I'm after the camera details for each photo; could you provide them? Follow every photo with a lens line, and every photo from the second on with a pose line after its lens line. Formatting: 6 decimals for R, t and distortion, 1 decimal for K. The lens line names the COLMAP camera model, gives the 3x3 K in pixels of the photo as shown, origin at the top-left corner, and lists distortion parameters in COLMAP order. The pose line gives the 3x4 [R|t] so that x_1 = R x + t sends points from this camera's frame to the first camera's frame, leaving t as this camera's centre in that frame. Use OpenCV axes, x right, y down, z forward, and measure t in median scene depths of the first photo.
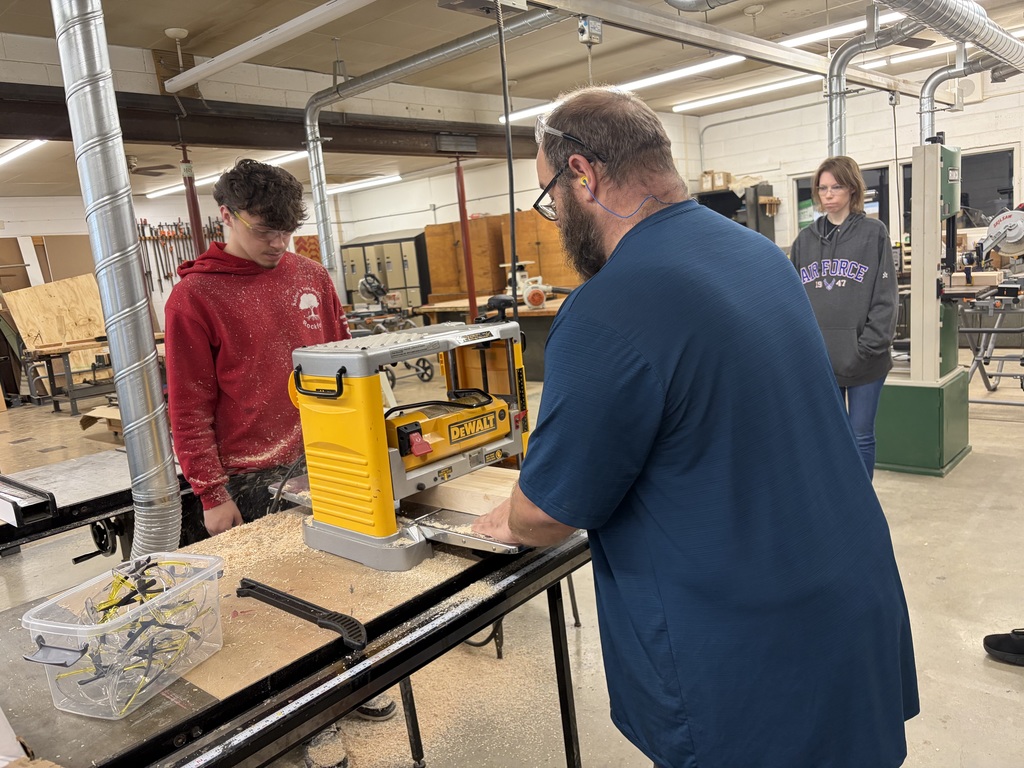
lens RADIAL K [[784.7, 0, 509.8], [0, 784.7, 391.8], [0, 0, 1]] dist [0.014098, 0.001127]
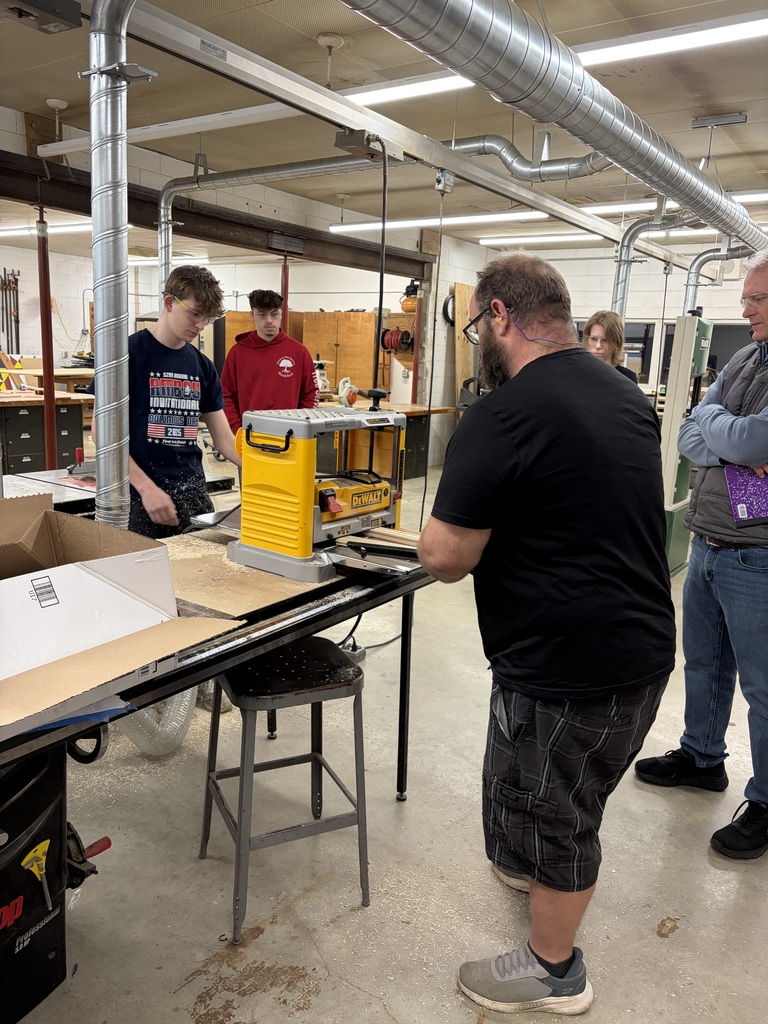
lens RADIAL K [[784.7, 0, 384.0], [0, 784.7, 512.0], [0, 0, 1]] dist [0.014098, 0.001127]
pose [[0.981292, 0.113484, 0.155524, -0.079527], [-0.117065, 0.993025, 0.014031, 0.022868], [-0.152847, -0.031975, 0.987732, -0.119001]]
